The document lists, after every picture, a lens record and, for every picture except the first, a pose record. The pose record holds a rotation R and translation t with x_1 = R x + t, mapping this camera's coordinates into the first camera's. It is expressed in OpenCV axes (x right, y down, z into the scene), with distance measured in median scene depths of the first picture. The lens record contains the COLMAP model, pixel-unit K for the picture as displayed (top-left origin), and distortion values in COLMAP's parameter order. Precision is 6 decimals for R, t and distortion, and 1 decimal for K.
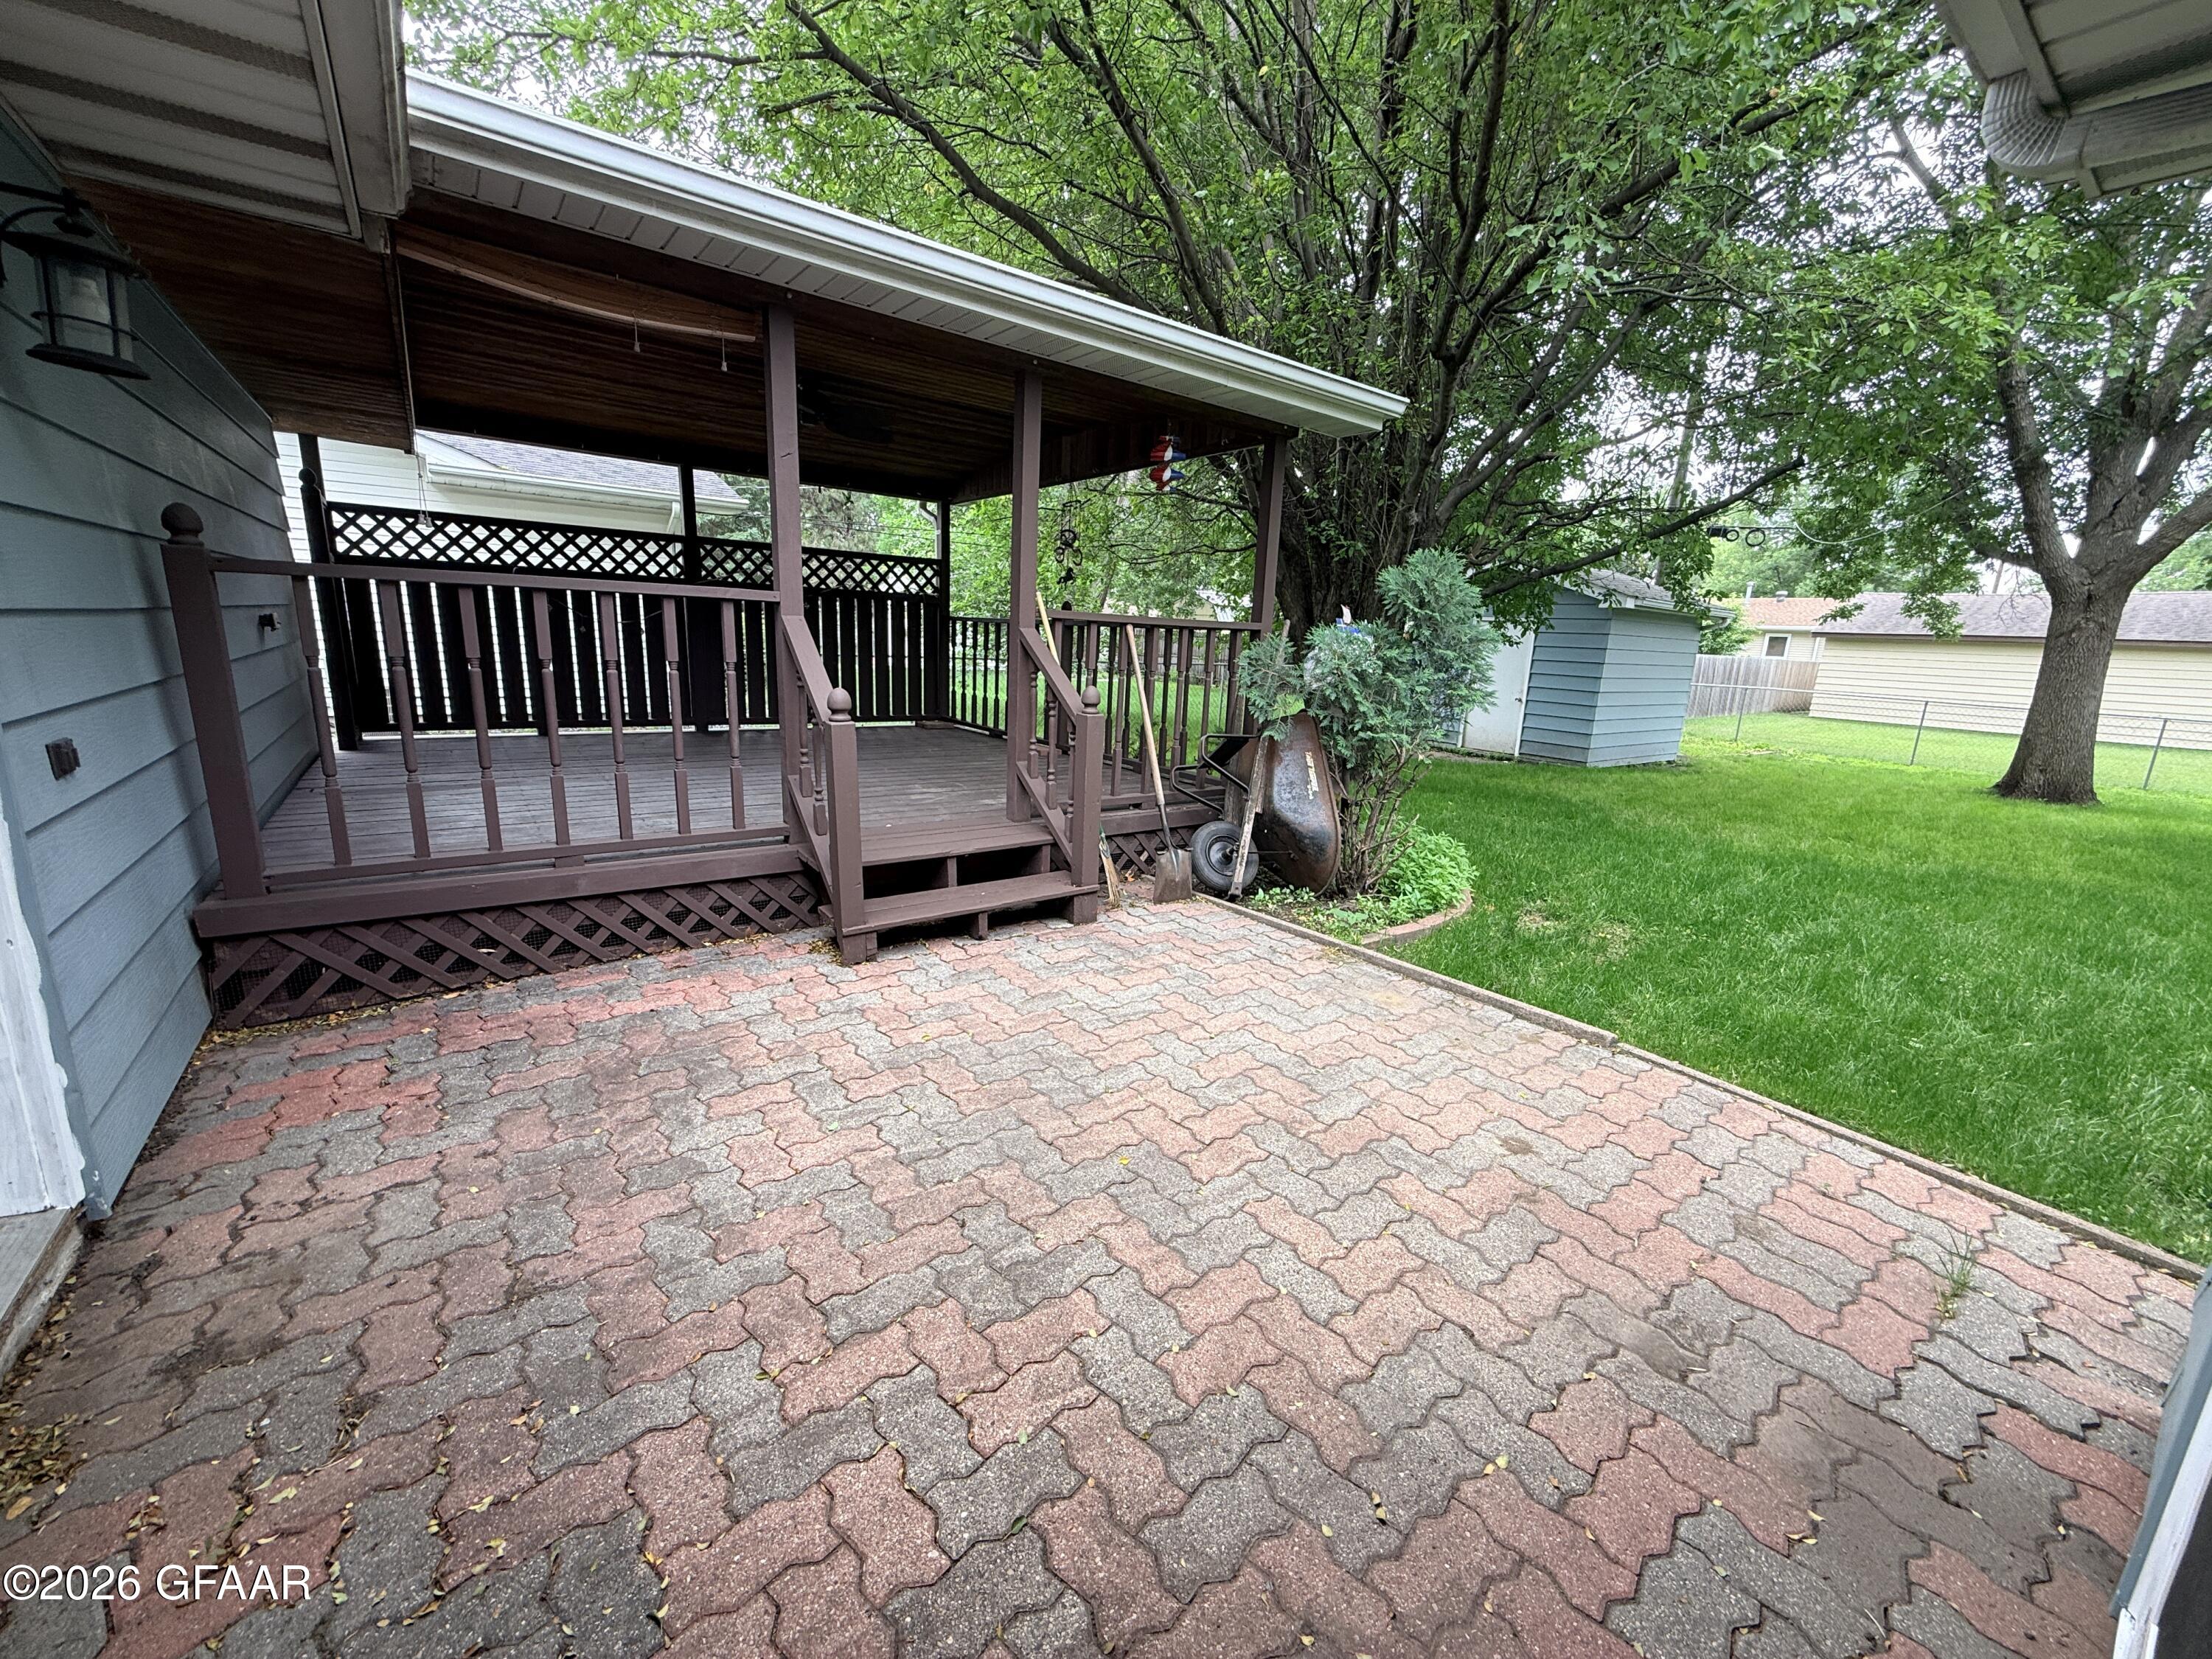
lens RADIAL K [[882.2, 0, 1099.2], [0, 882.2, 824.6], [0, 0, 1]] dist [-0.001470, -0.000017]
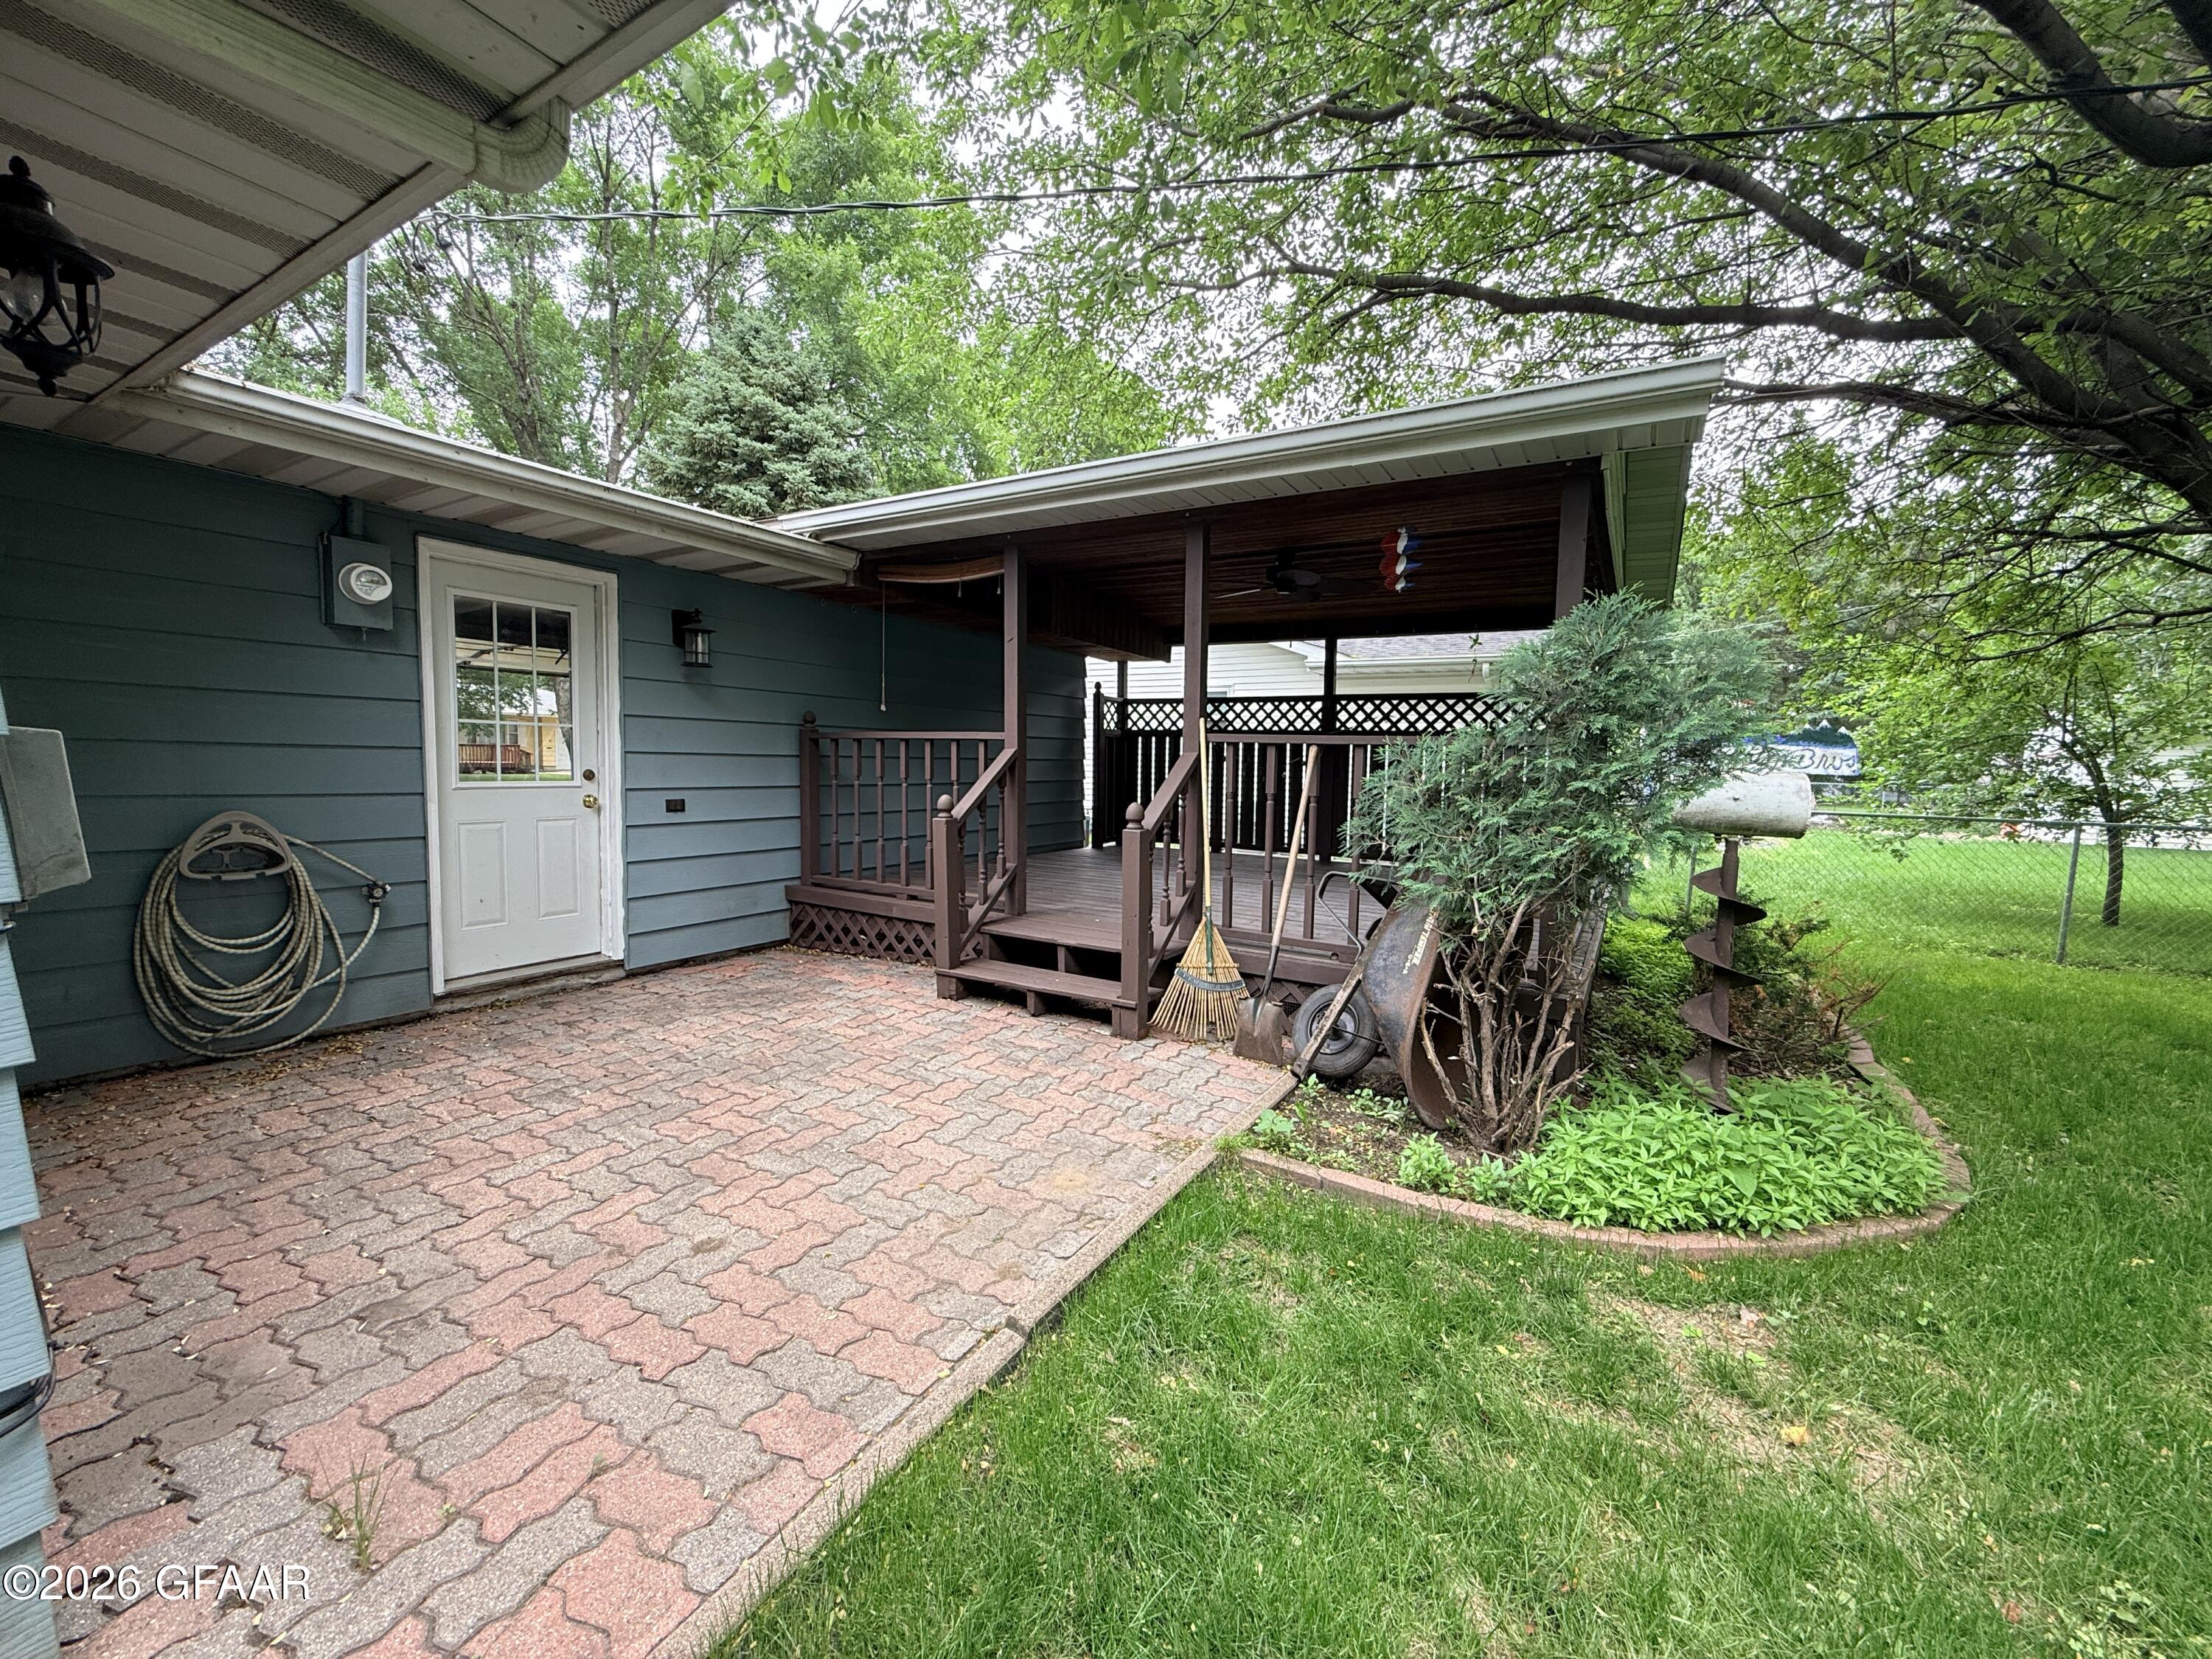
lens RADIAL K [[883.8, 0, 1099.2], [0, 883.8, 822.8], [0, 0, 1]] dist [0.002913, 0.000296]
pose [[0.381507, 0.029788, -0.923886, 1.009644], [-0.200350, 0.978386, -0.051187, -0.078596], [0.902392, 0.204628, 0.379230, 0.622180]]
